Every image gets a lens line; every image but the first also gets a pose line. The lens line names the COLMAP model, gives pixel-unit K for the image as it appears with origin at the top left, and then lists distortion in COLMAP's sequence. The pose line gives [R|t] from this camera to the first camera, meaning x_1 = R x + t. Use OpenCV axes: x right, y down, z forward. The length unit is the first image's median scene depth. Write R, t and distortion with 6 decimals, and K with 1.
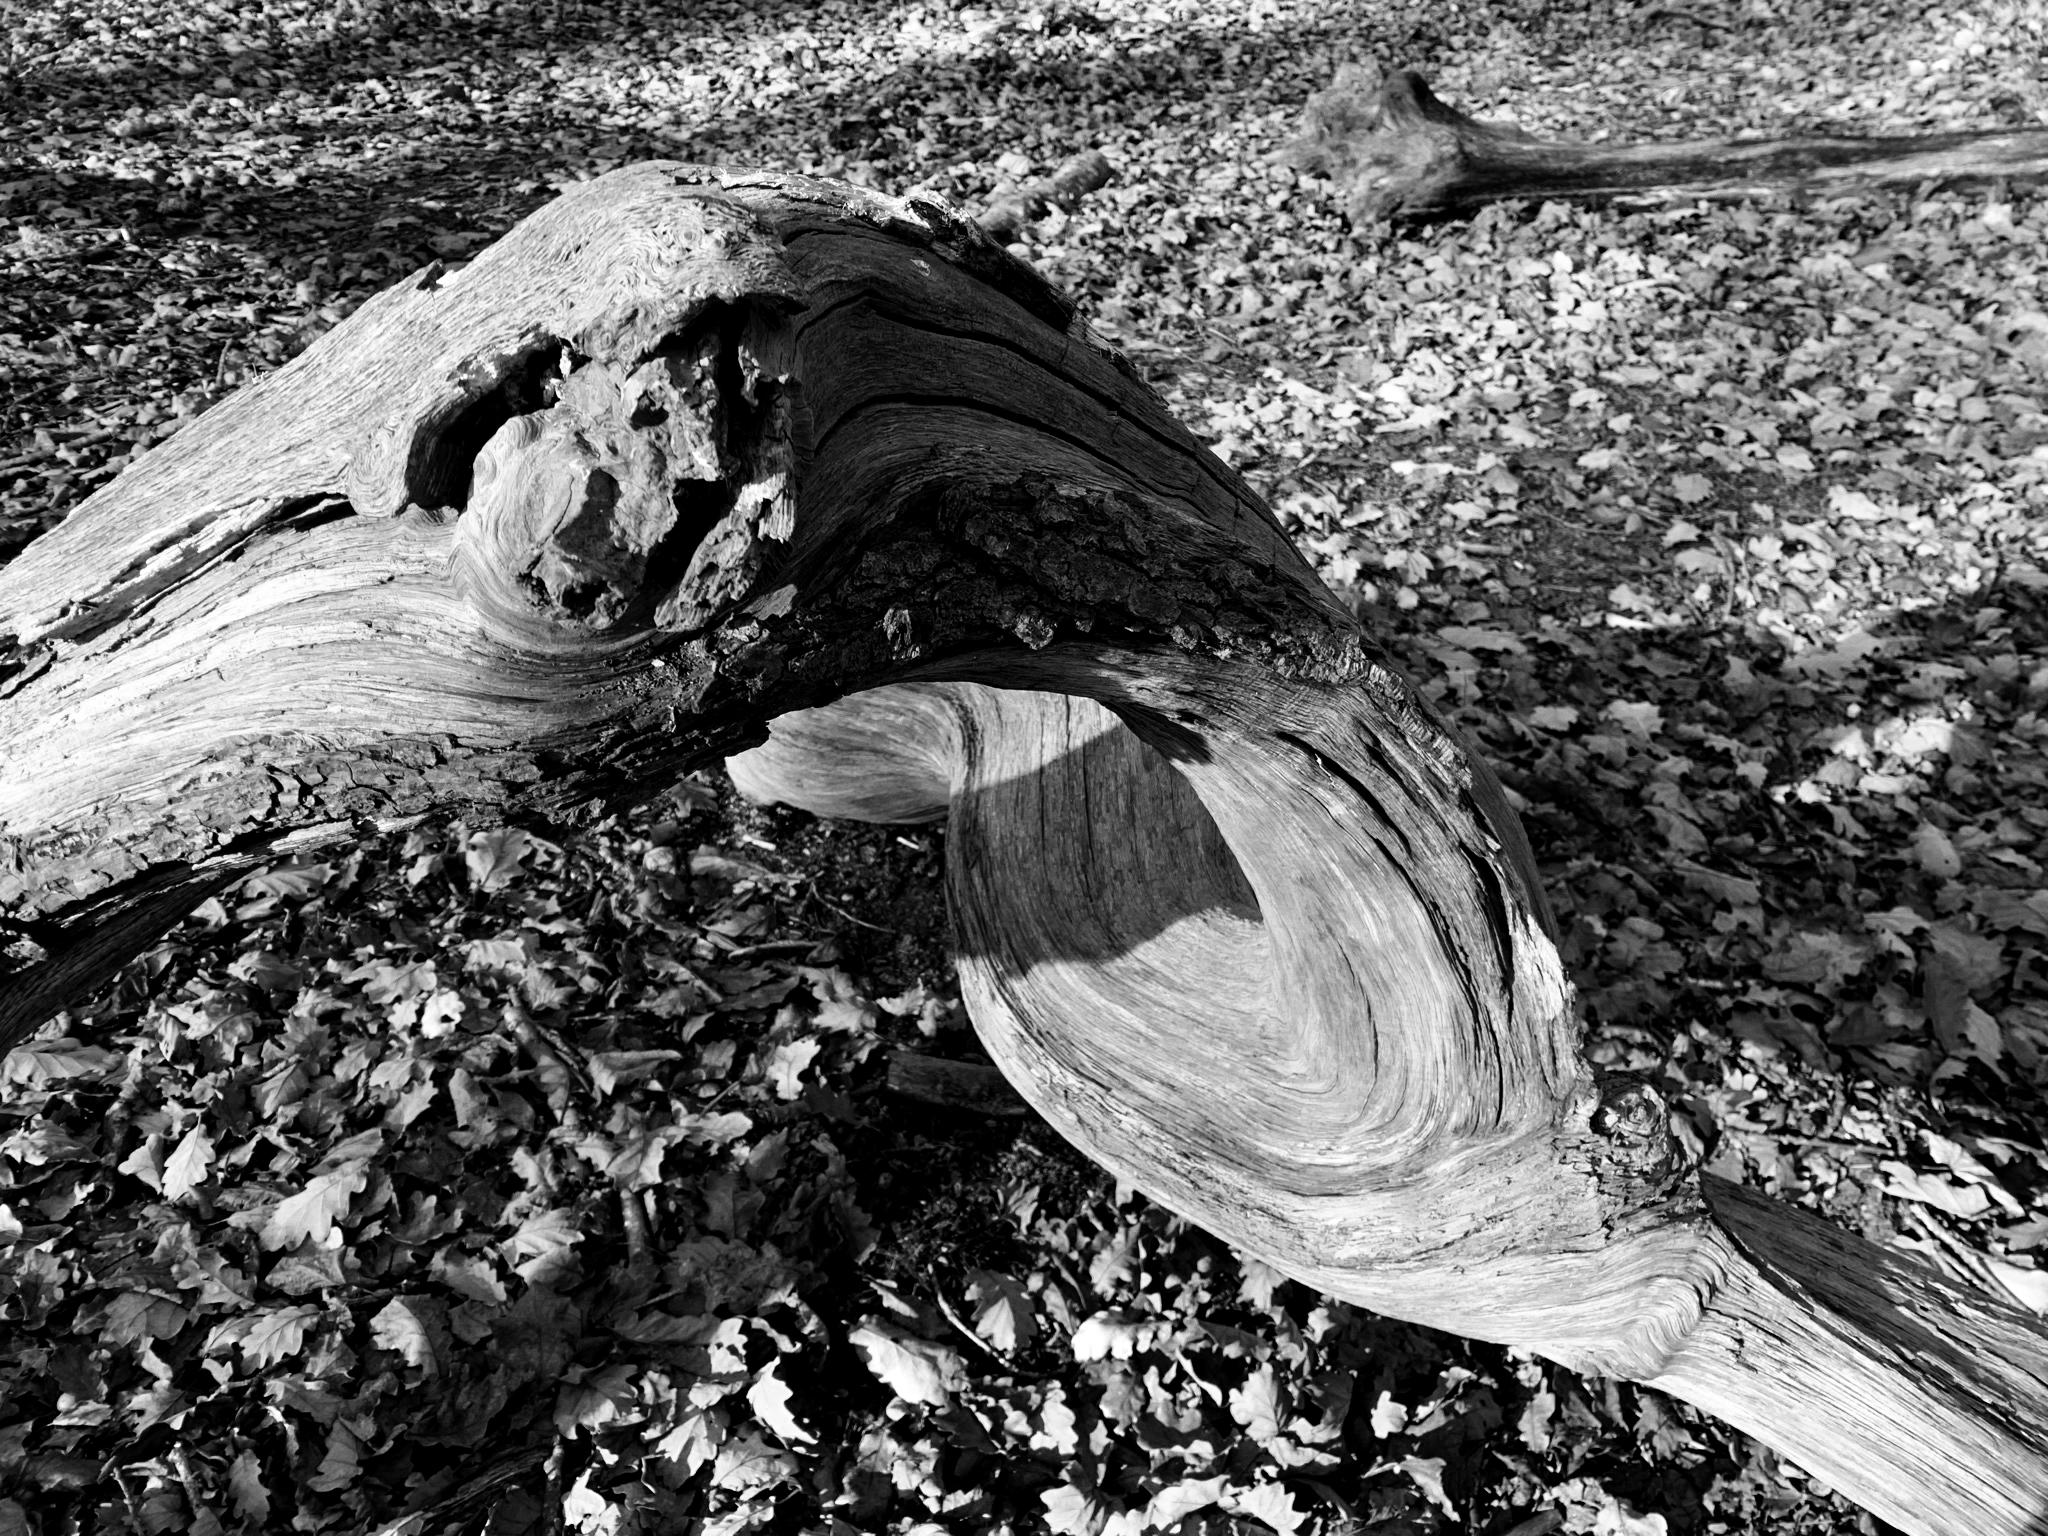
lens RADIAL K [[1565.9, 0, 1032.9], [0, 1565.9, 753.9], [0, 0, 1]] dist [0.035519, -0.034879]
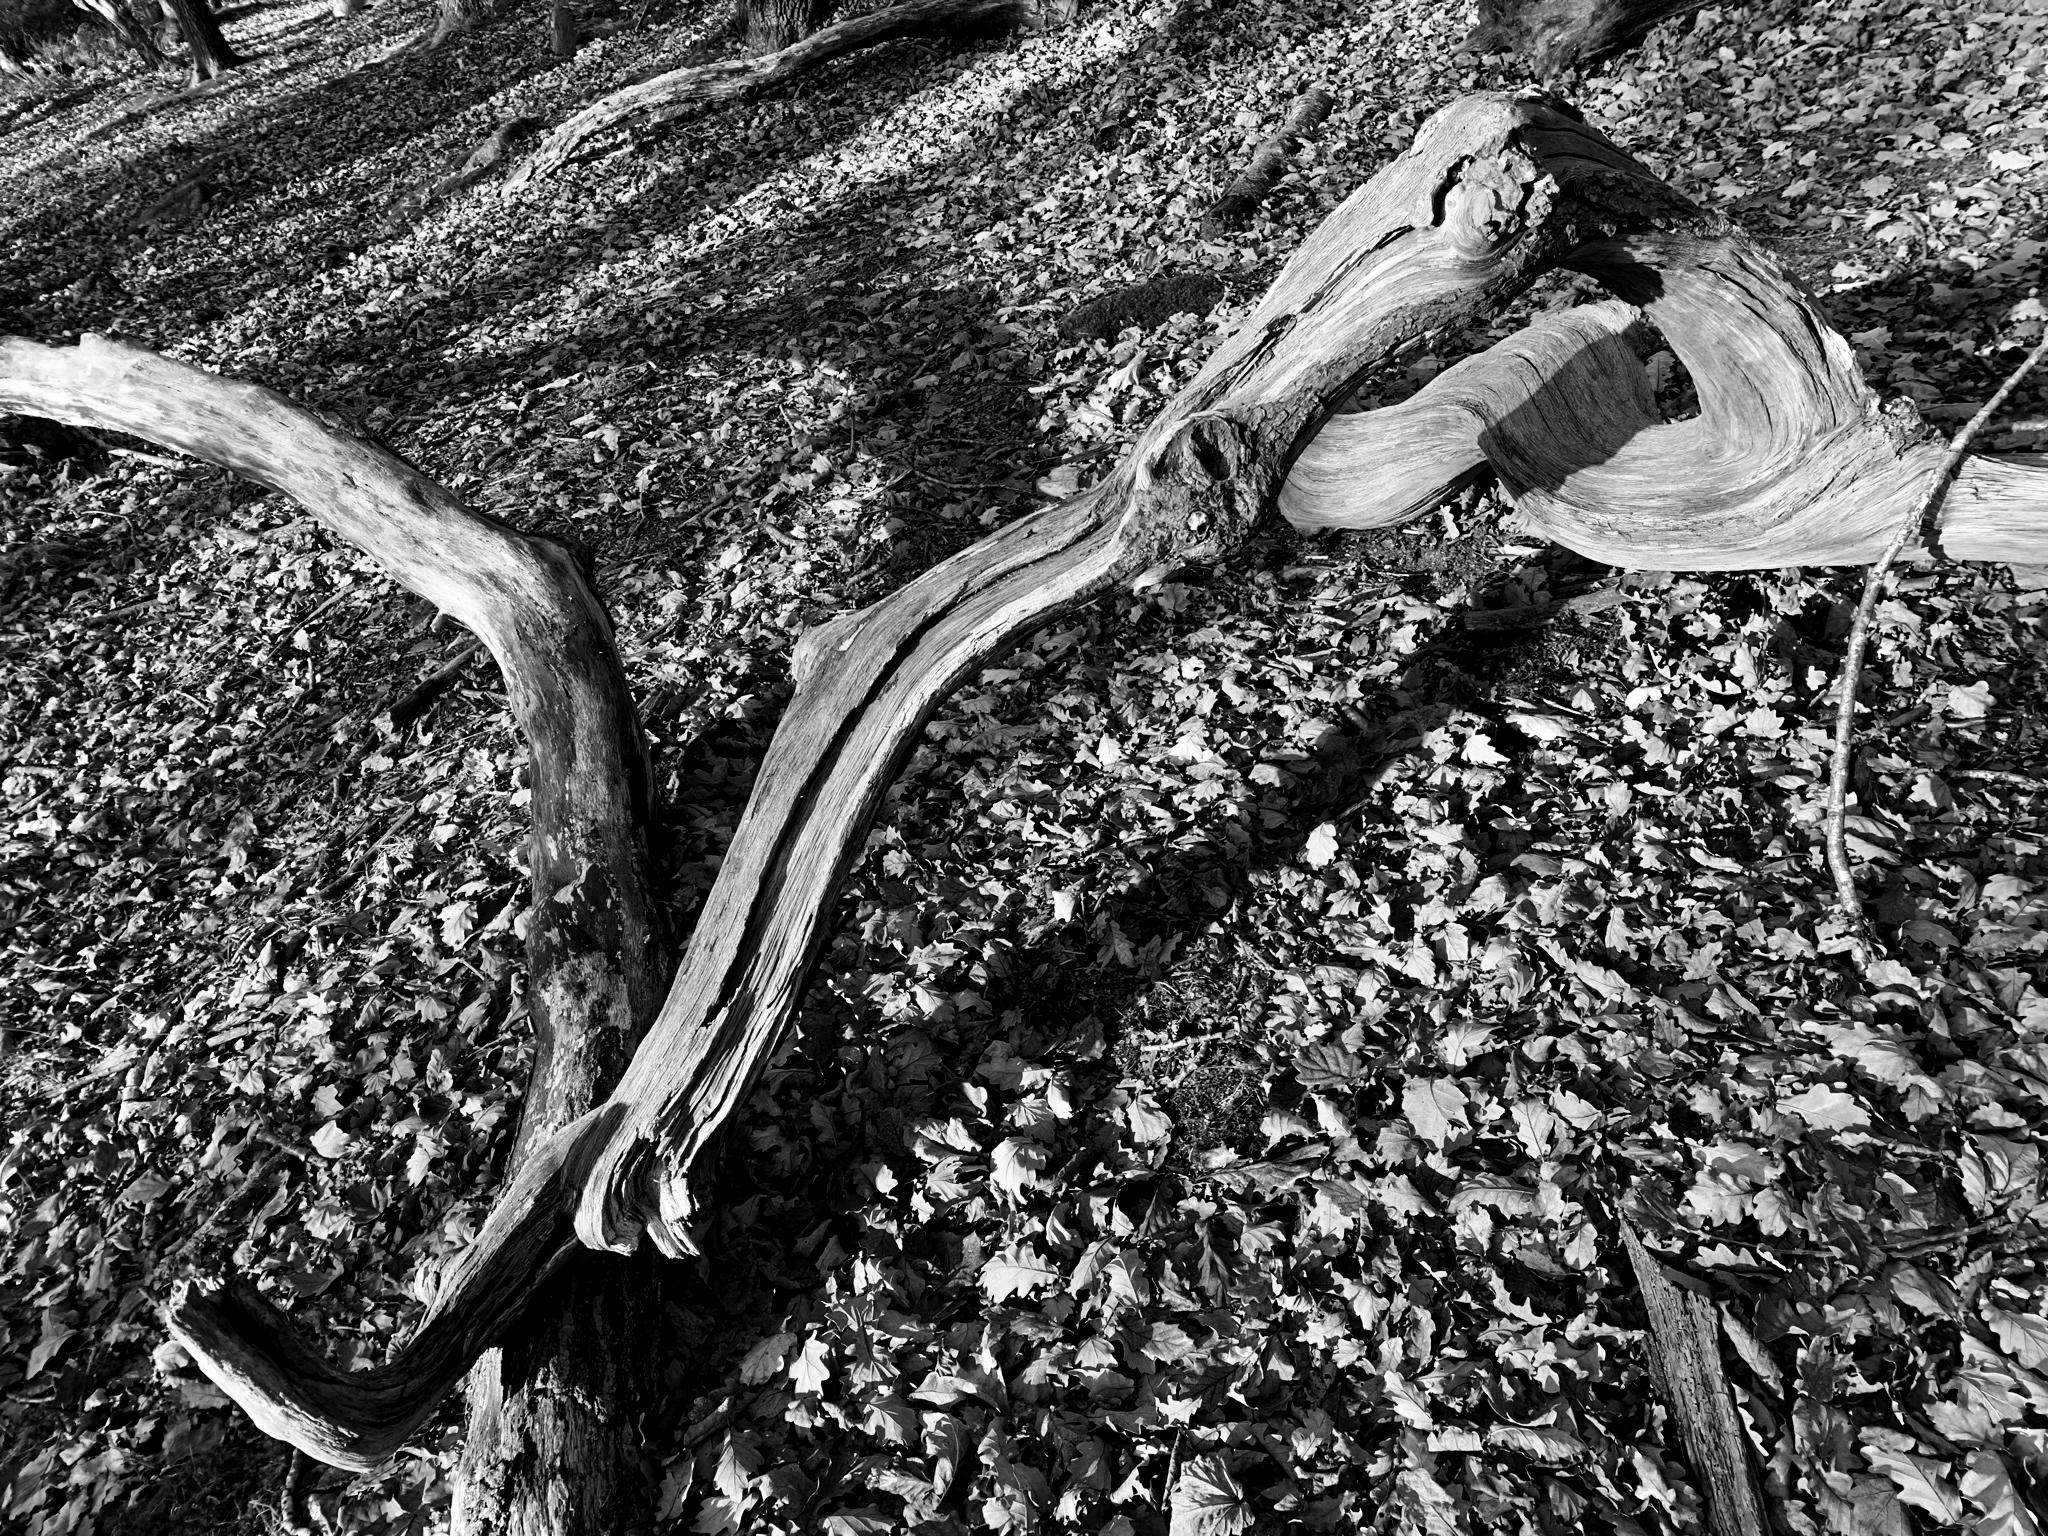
lens RADIAL K [[1565.9, 0, 1032.1], [0, 1565.9, 753.3], [0, 0, 1]] dist [0.035519, -0.034879]
pose [[0.957124, -0.245769, -0.153334, -0.365104], [0.246683, 0.969004, -0.013332, 0.284134], [0.151858, -0.025064, 0.988084, -0.897955]]
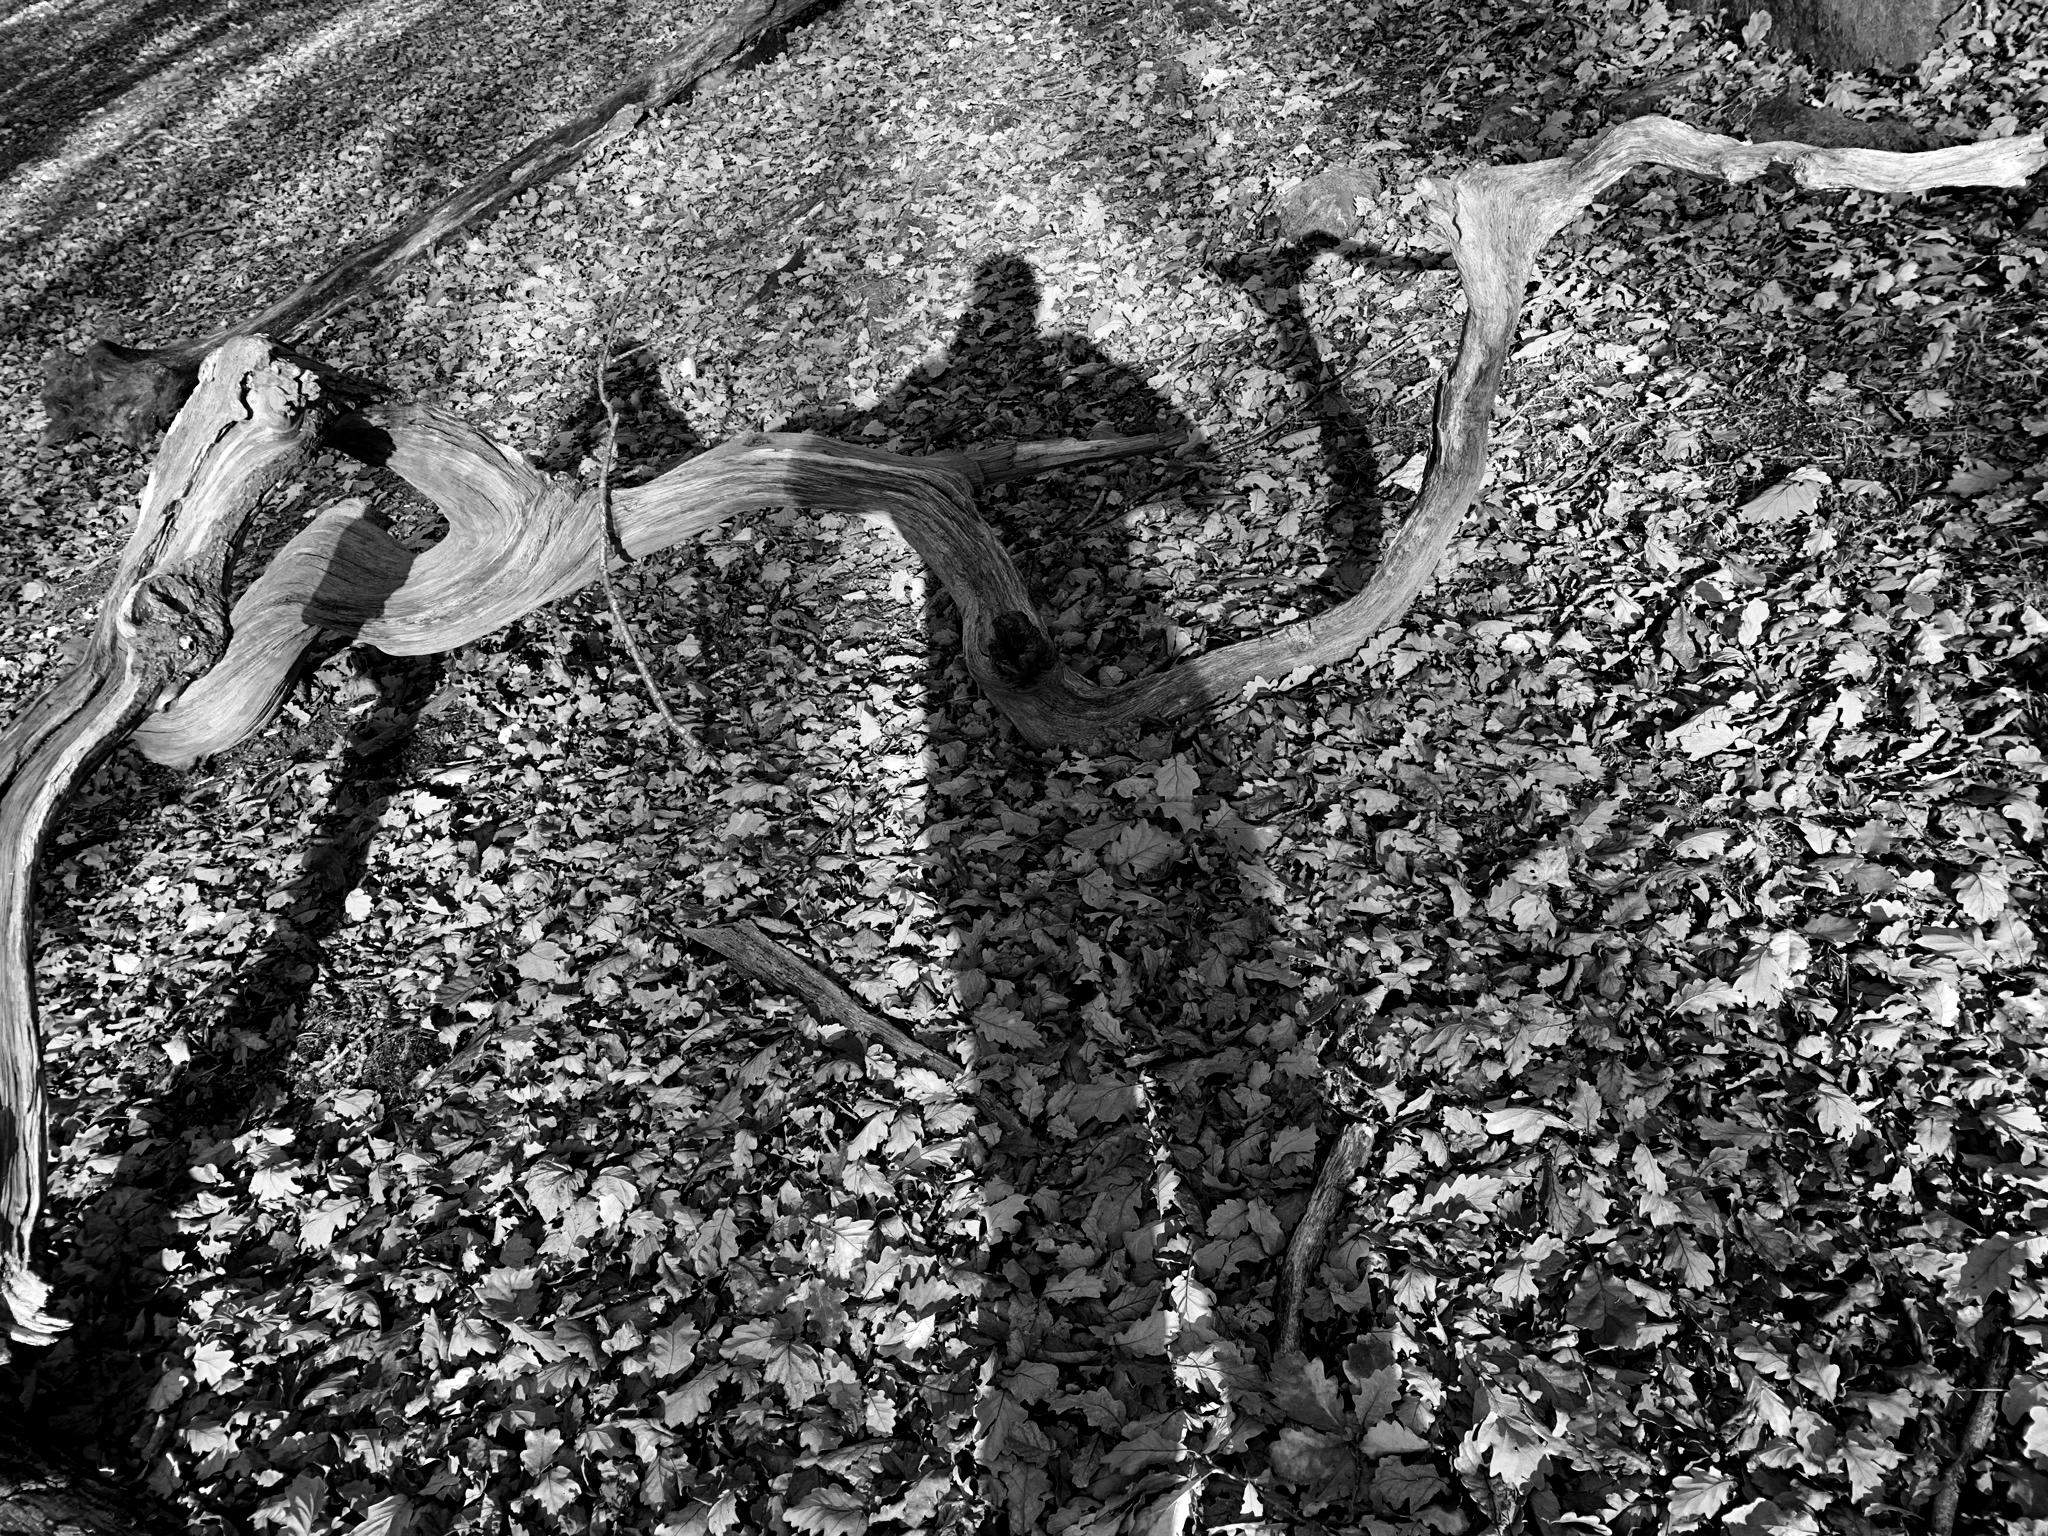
lens RADIAL K [[1565.9, 0, 1002.1], [0, 1565.9, 760.1], [0, 0, 1]] dist [0.035519, -0.034879]
pose [[0.574986, -0.613768, 0.540999, -0.897556], [0.656707, 0.740606, 0.142261, 0.564579], [-0.487982, 0.273480, 0.828904, -1.486927]]
